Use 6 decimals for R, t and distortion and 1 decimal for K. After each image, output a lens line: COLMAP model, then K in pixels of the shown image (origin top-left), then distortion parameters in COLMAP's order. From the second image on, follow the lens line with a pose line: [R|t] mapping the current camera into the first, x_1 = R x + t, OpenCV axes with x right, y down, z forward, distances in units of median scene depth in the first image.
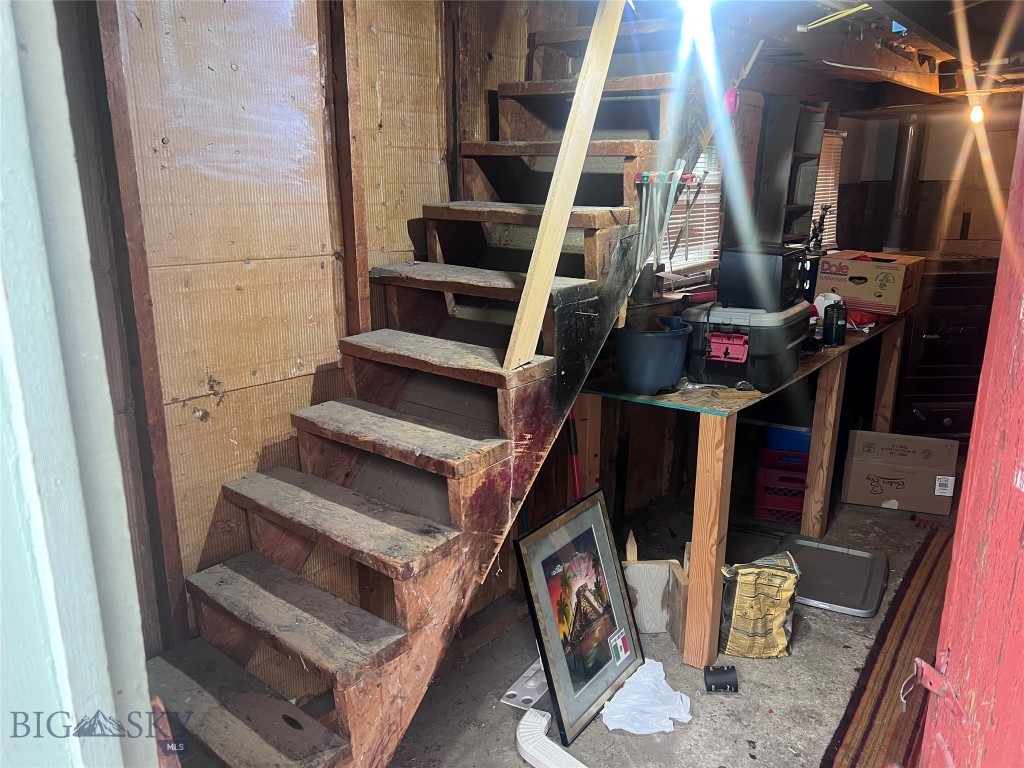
lens RADIAL K [[767.5, 0, 510.1], [0, 767.5, 386.0], [0, 0, 1]] dist [0.026301, 0.004467]
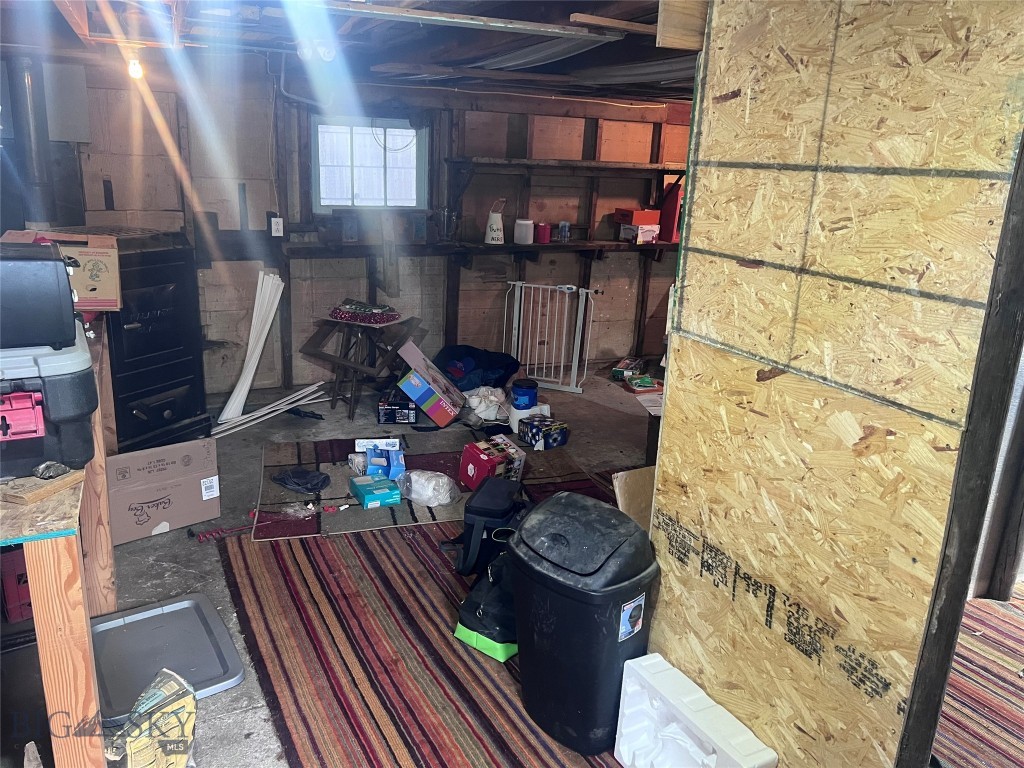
lens RADIAL K [[767.5, 0, 508.3], [0, 767.5, 388.2], [0, 0, 1]] dist [0.026301, 0.004467]
pose [[0.441628, -0.224807, 0.868577, -0.058700], [0.174215, 0.971160, 0.162778, -0.088924], [-0.880121, 0.079432, 0.468057, 0.315061]]
